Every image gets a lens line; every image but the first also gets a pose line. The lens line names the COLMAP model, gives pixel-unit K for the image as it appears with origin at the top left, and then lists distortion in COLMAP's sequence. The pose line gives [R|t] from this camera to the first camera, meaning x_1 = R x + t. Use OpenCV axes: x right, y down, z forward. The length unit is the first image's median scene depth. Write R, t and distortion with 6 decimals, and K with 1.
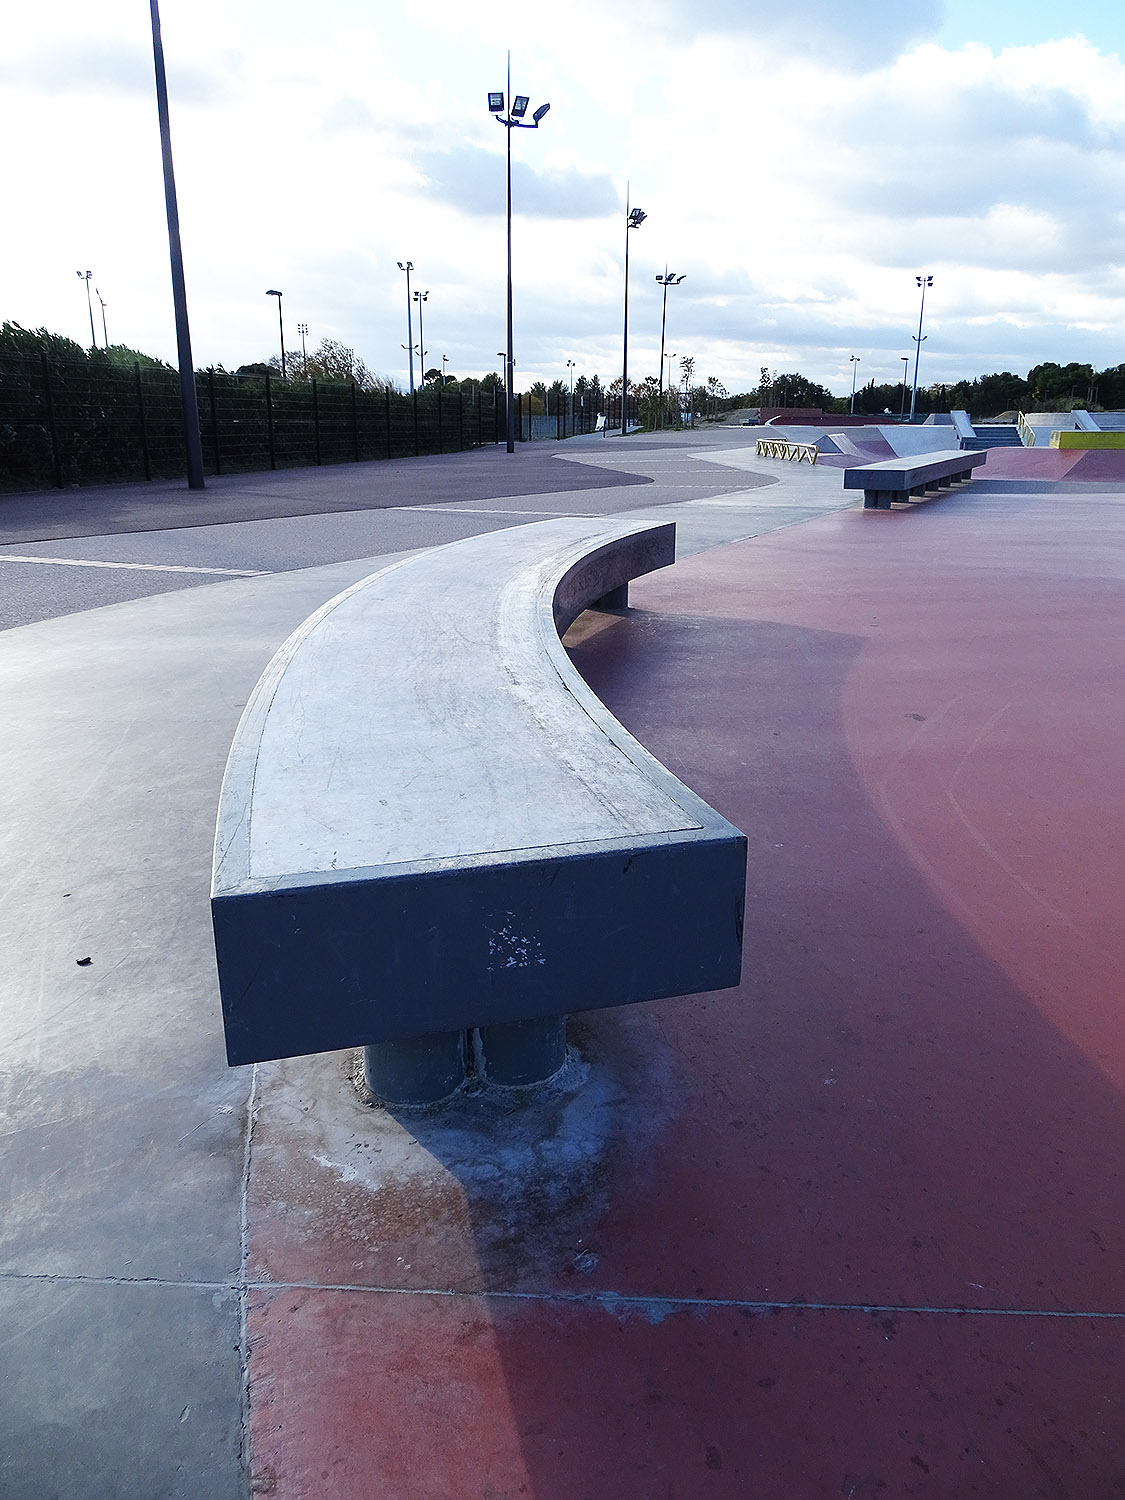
lens RADIAL K [[1068.8, 0, 565.7], [0, 1068.8, 750.2], [0, 0, 1]] dist [-0.003704, 0.006846]
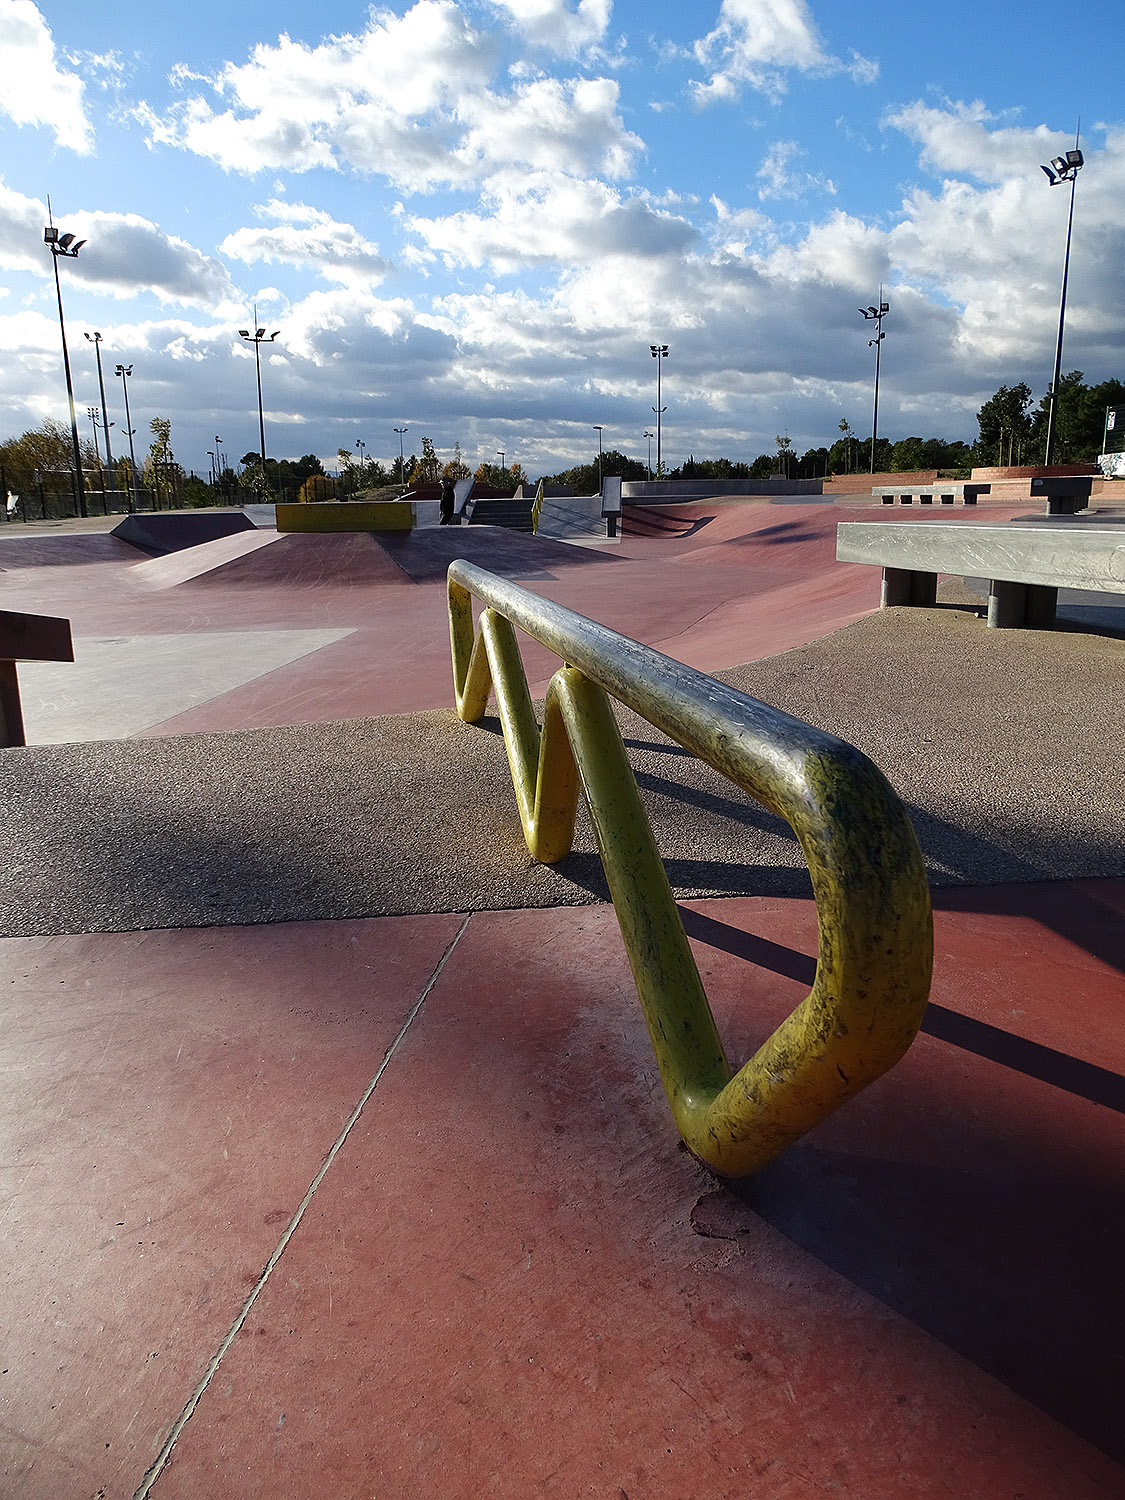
lens RADIAL K [[1068.8, 0, 571.9], [0, 1068.8, 748.8], [0, 0, 1]] dist [-0.003704, 0.006846]
pose [[0.992272, -0.046597, 0.114997, 0.121463], [0.054673, 0.996179, -0.068102, -0.023751], [-0.111384, 0.073863, 0.991029, 0.085377]]
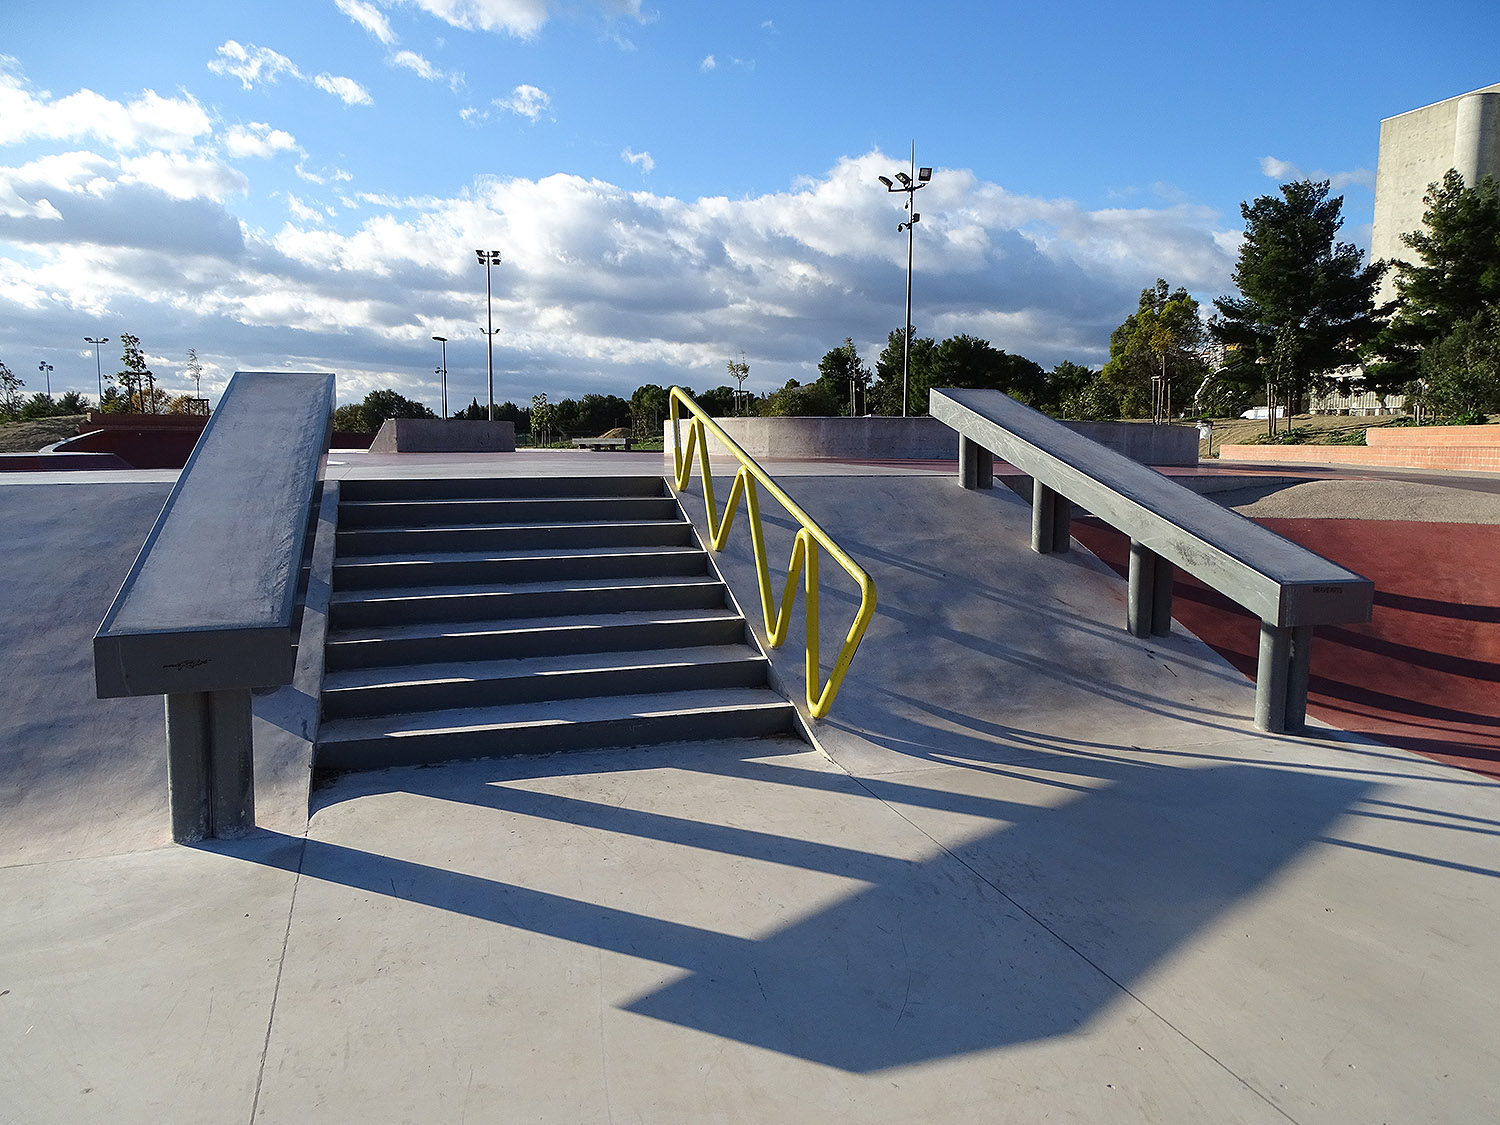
lens RADIAL K [[1068.8, 0, 766.2], [0, 1068.8, 562.5], [0, 0, 1]] dist [-0.003704, 0.006846]
pose [[0.871142, -0.053705, 0.488085, 0.122949], [0.143380, 0.978502, -0.148240, -0.091818], [-0.469631, 0.199120, 0.860115, 0.298696]]
